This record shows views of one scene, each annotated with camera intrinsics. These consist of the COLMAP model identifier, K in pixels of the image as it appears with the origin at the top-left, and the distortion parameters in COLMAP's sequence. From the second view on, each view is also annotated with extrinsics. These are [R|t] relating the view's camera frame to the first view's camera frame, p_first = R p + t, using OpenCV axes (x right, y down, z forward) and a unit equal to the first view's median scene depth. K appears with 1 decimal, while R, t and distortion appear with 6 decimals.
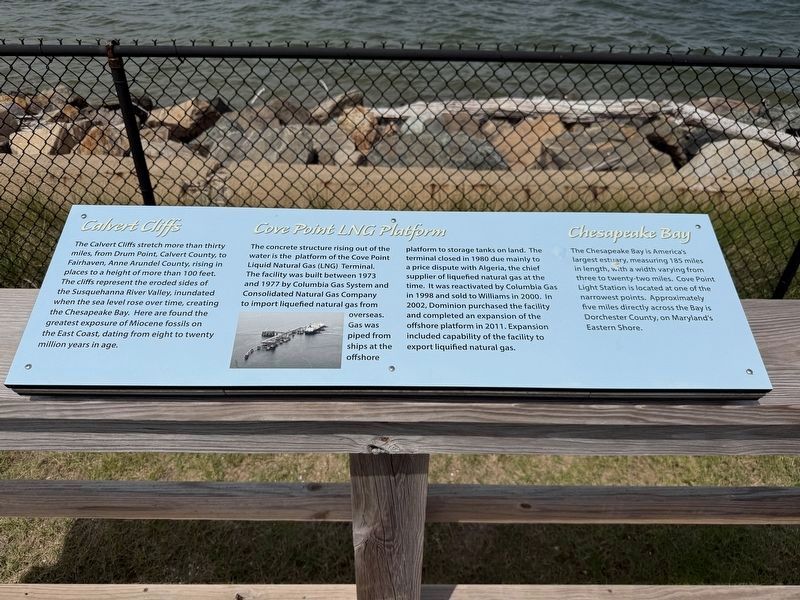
lens RADIAL K [[571.3, 0, 400.0], [0, 571.3, 300.0], [0, 0, 1]] dist [0.042864, -0.065011]
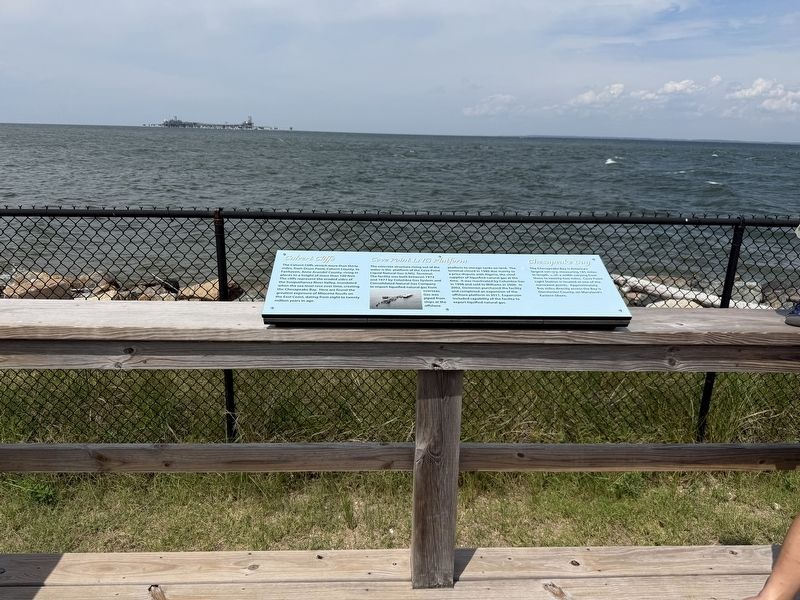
lens RADIAL K [[571.3, 0, 400.0], [0, 571.3, 300.0], [0, 0, 1]] dist [0.042864, -0.065011]
pose [[0.999409, -0.006712, 0.033716, -0.225966], [0.017321, 0.945481, -0.325215, 0.670616], [-0.029695, 0.325607, 0.945039, -0.849787]]
